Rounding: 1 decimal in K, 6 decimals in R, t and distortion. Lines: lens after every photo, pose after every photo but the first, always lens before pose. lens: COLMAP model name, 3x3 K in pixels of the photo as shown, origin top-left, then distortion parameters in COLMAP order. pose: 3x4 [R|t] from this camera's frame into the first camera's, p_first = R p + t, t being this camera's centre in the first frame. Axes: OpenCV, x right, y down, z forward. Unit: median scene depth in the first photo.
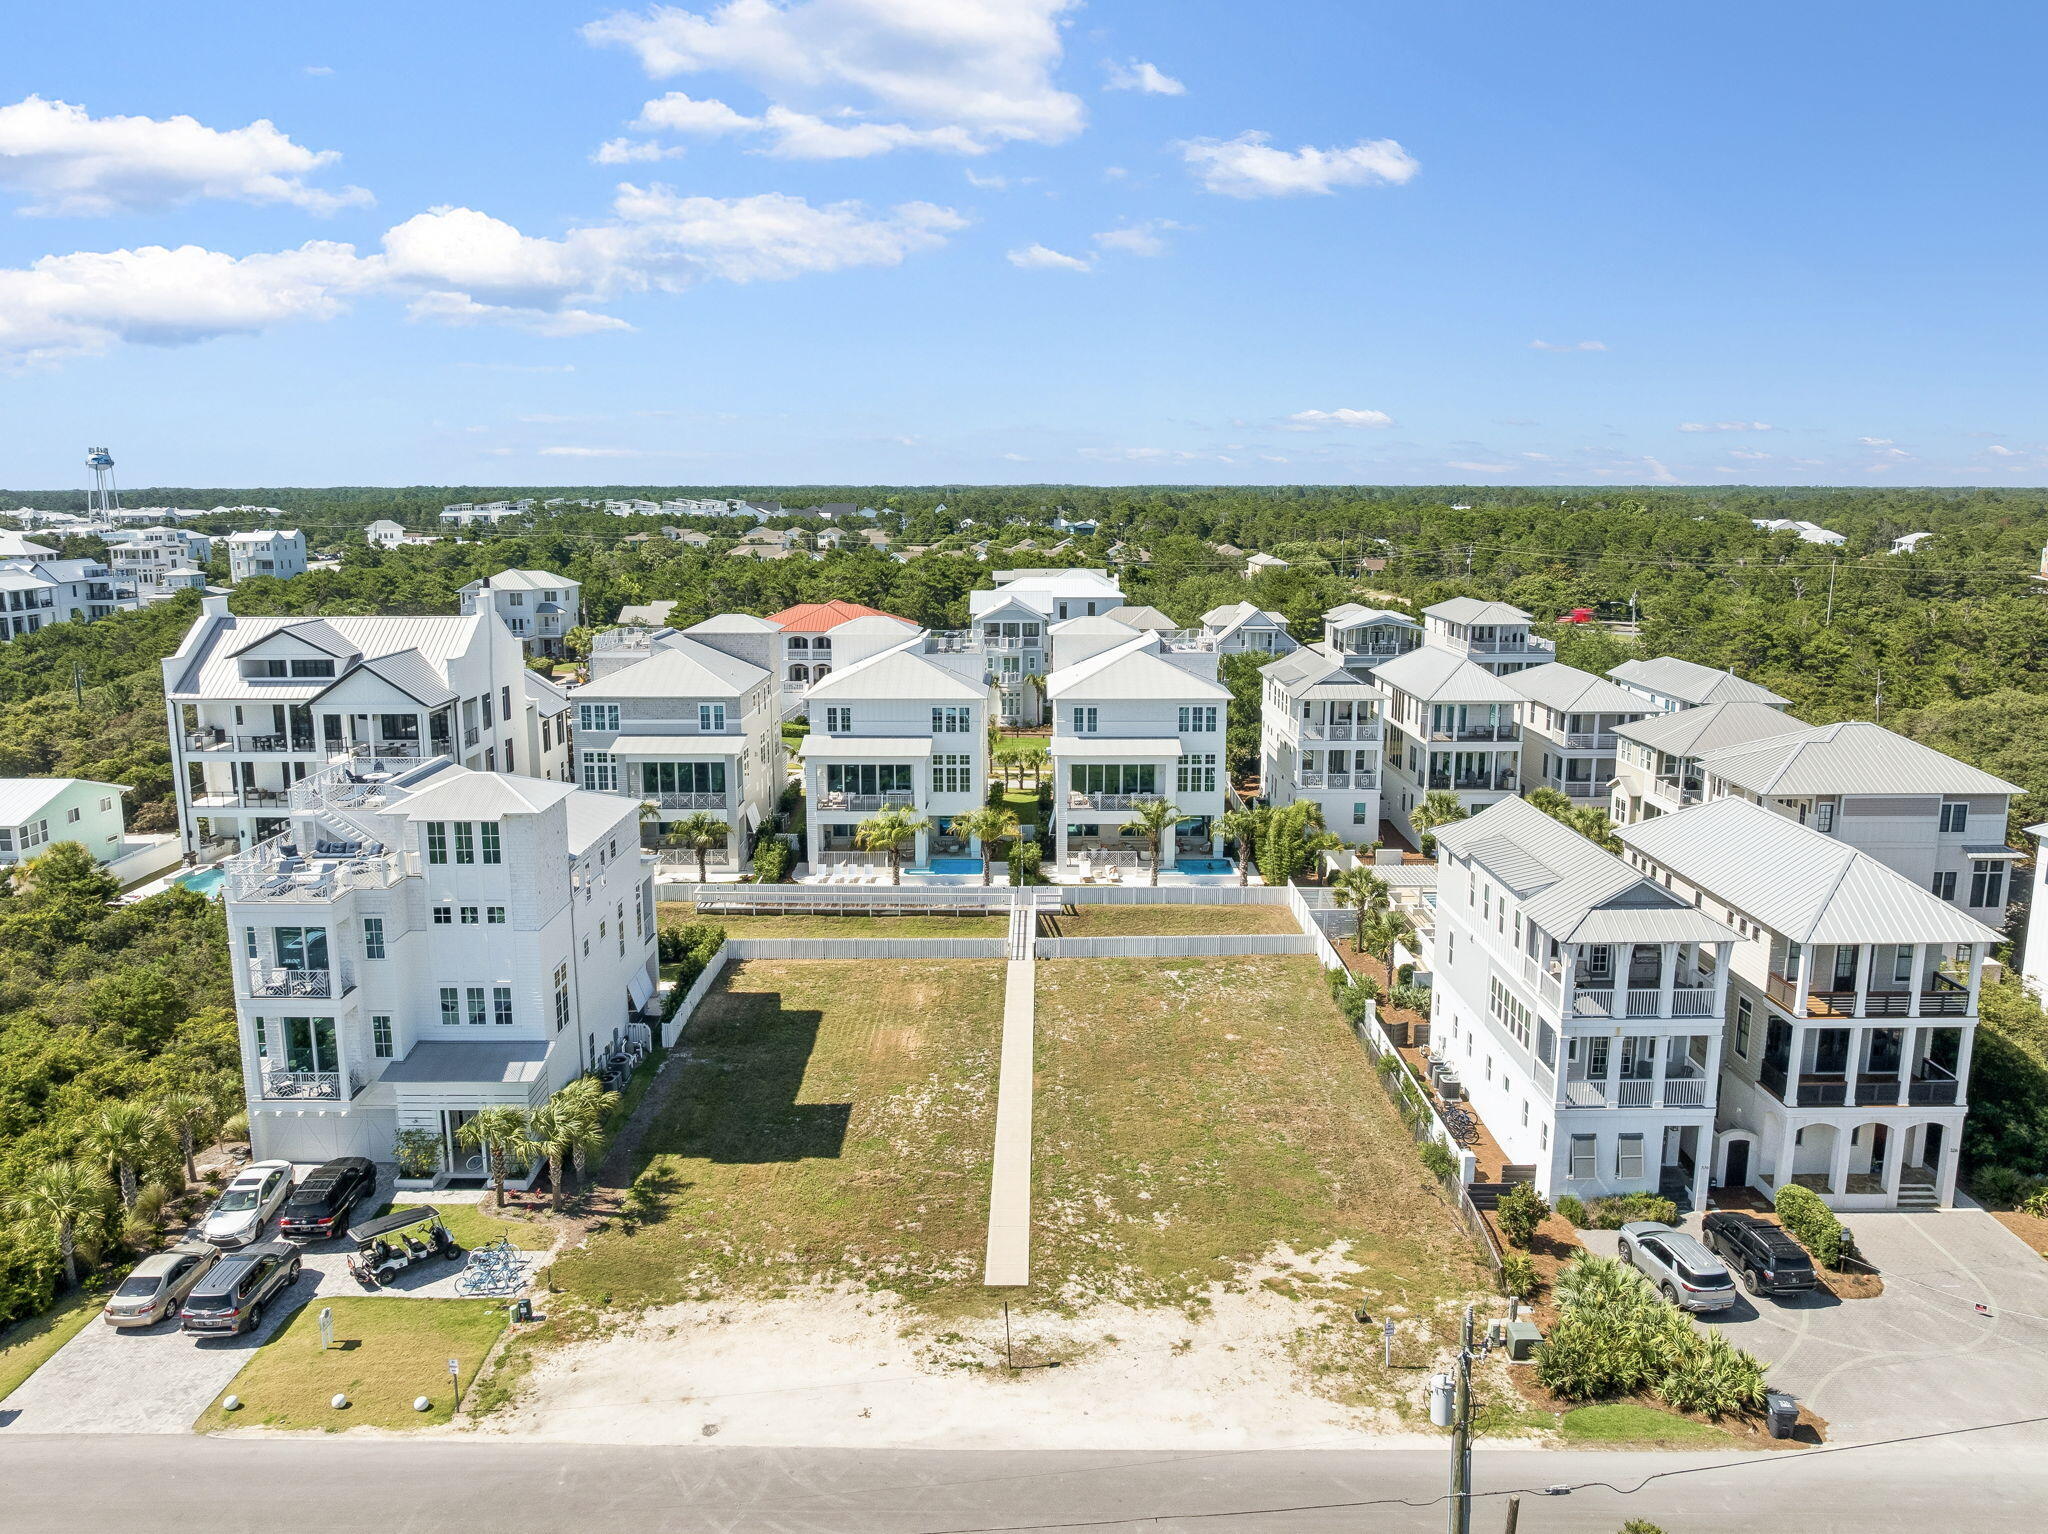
lens RADIAL K [[1467.6, 0, 1027.1], [0, 1467.6, 749.0], [0, 0, 1]] dist [-0.018399, -0.004053]
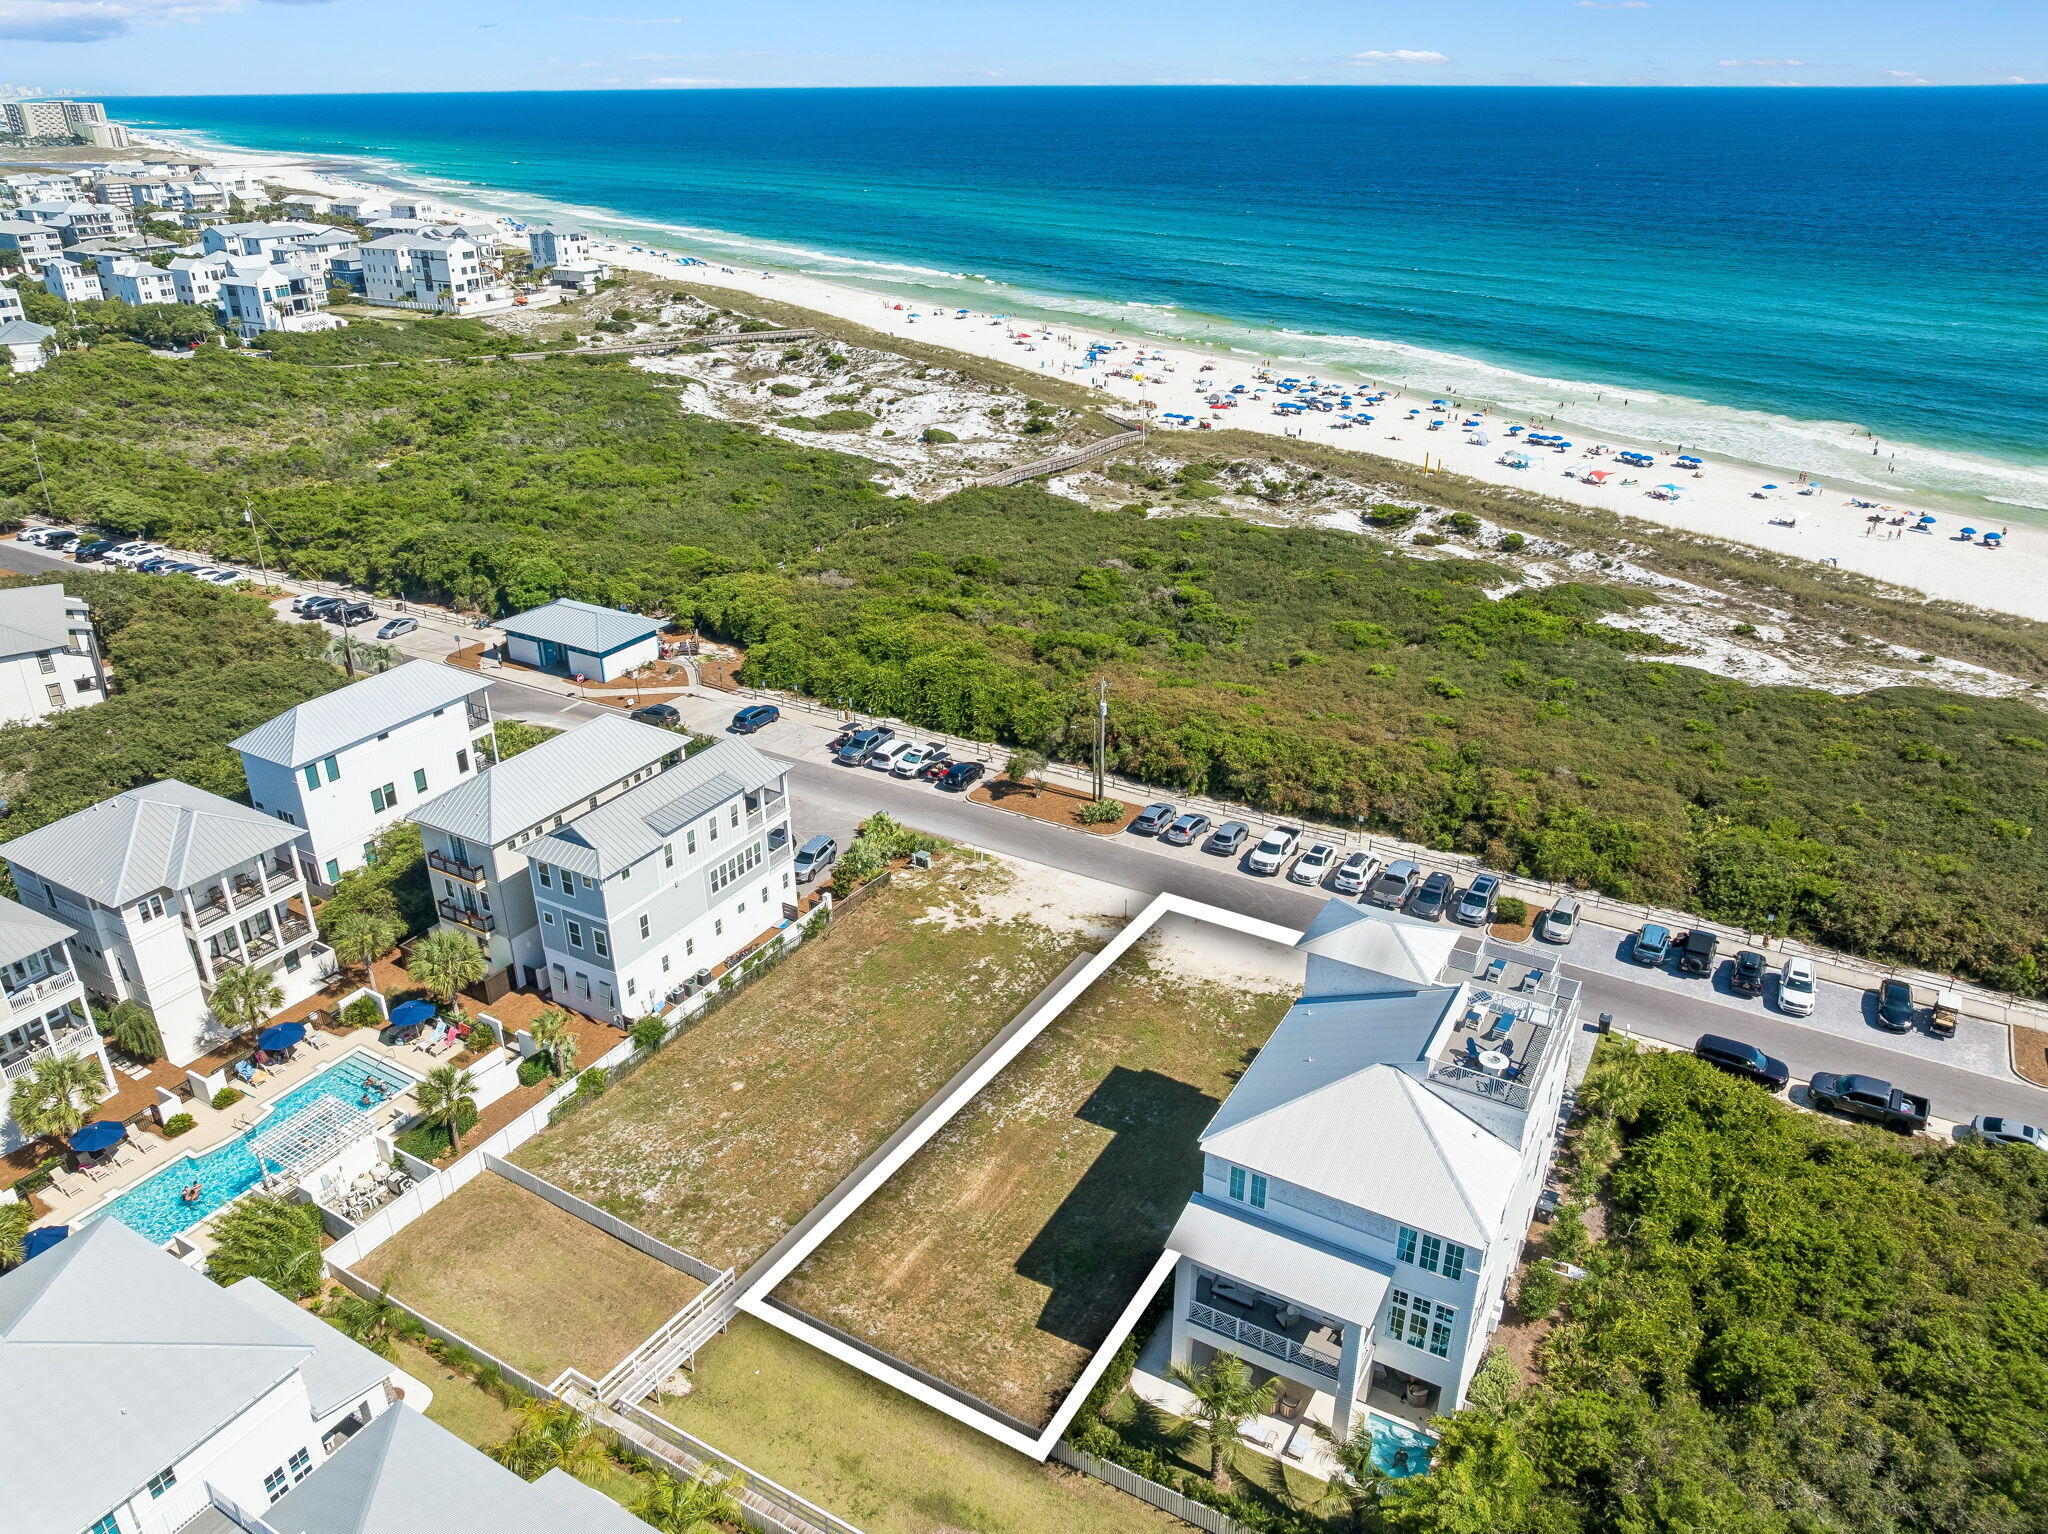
lens RADIAL K [[1427.0, 0, 1032.6], [0, 1427.0, 768.7], [0, 0, 1]] dist [0.001701, -0.040161]
pose [[-0.864094, -0.213722, 0.455702, -0.555564], [0.093578, 0.821374, 0.562661, -0.662495], [-0.494554, 0.528836, -0.689745, 1.650557]]
